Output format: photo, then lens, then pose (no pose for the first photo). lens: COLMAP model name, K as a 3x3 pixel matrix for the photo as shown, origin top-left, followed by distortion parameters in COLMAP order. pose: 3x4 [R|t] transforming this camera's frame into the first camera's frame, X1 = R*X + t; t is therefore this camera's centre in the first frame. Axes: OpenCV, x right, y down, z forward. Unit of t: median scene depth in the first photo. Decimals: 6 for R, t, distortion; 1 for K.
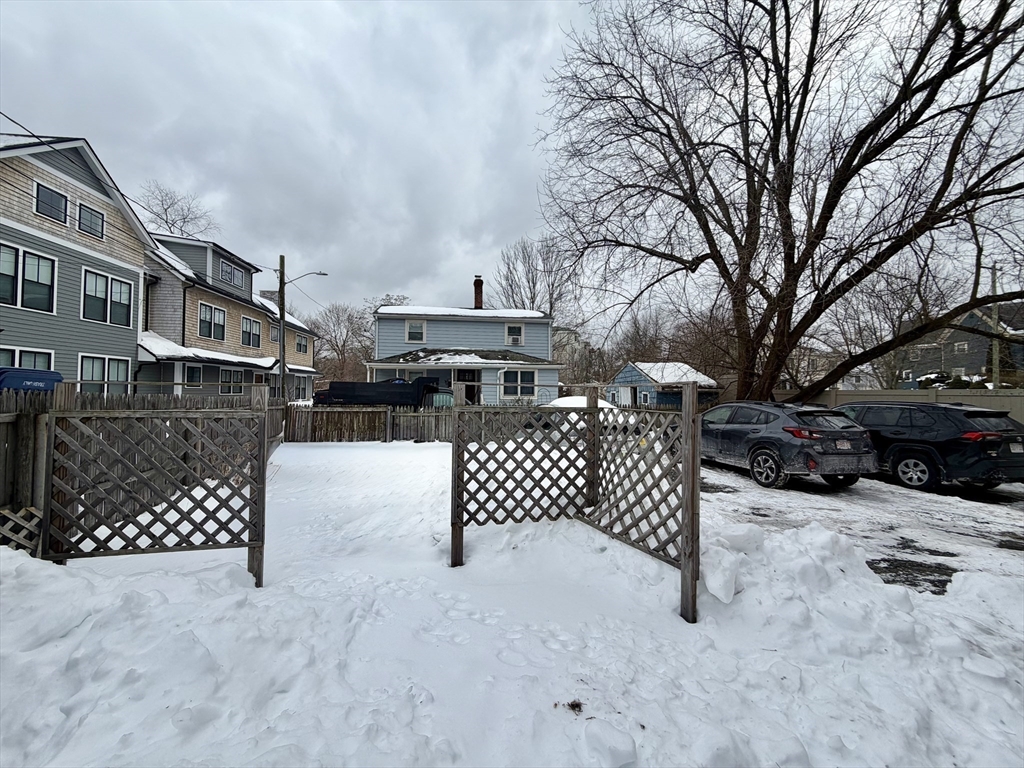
lens RADIAL K [[404.0, 0, 513.3], [0, 404.0, 382.4], [0, 0, 1]] dist [0.001891, 0.000270]
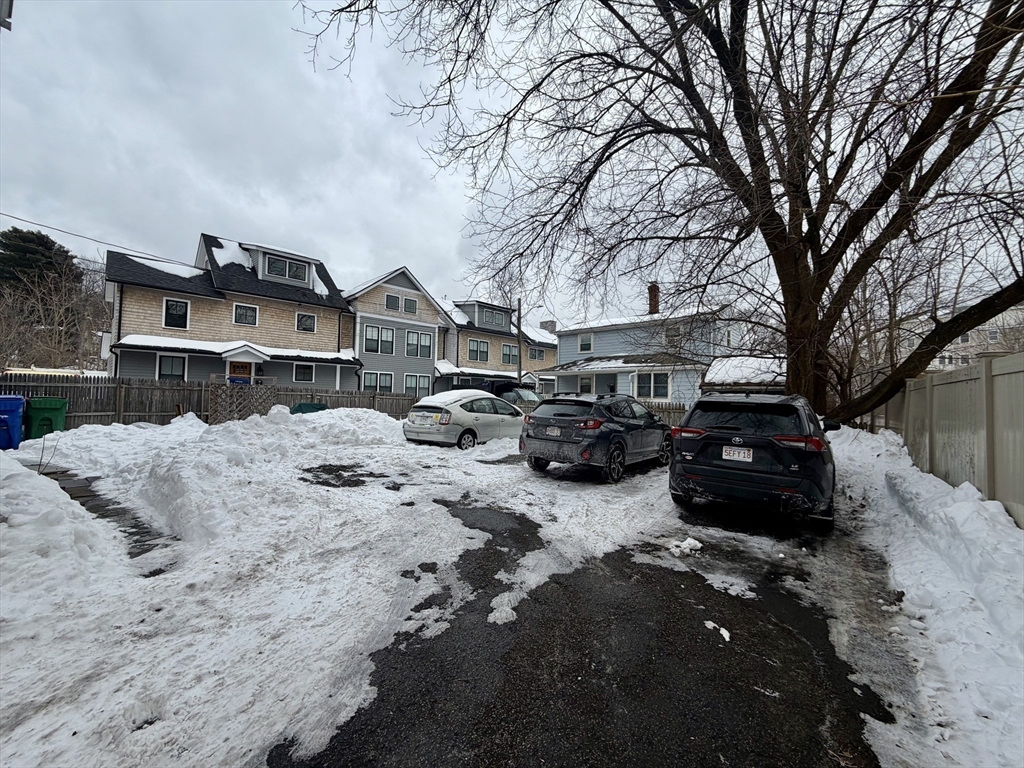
lens RADIAL K [[404.0, 0, 513.2], [0, 404.0, 383.9], [0, 0, 1]] dist [0.001891, 0.000270]
pose [[0.646290, -0.021052, -0.762802, 0.570604], [0.004762, 0.999711, -0.023556, 0.020707], [0.763077, 0.011591, 0.646203, 0.090880]]
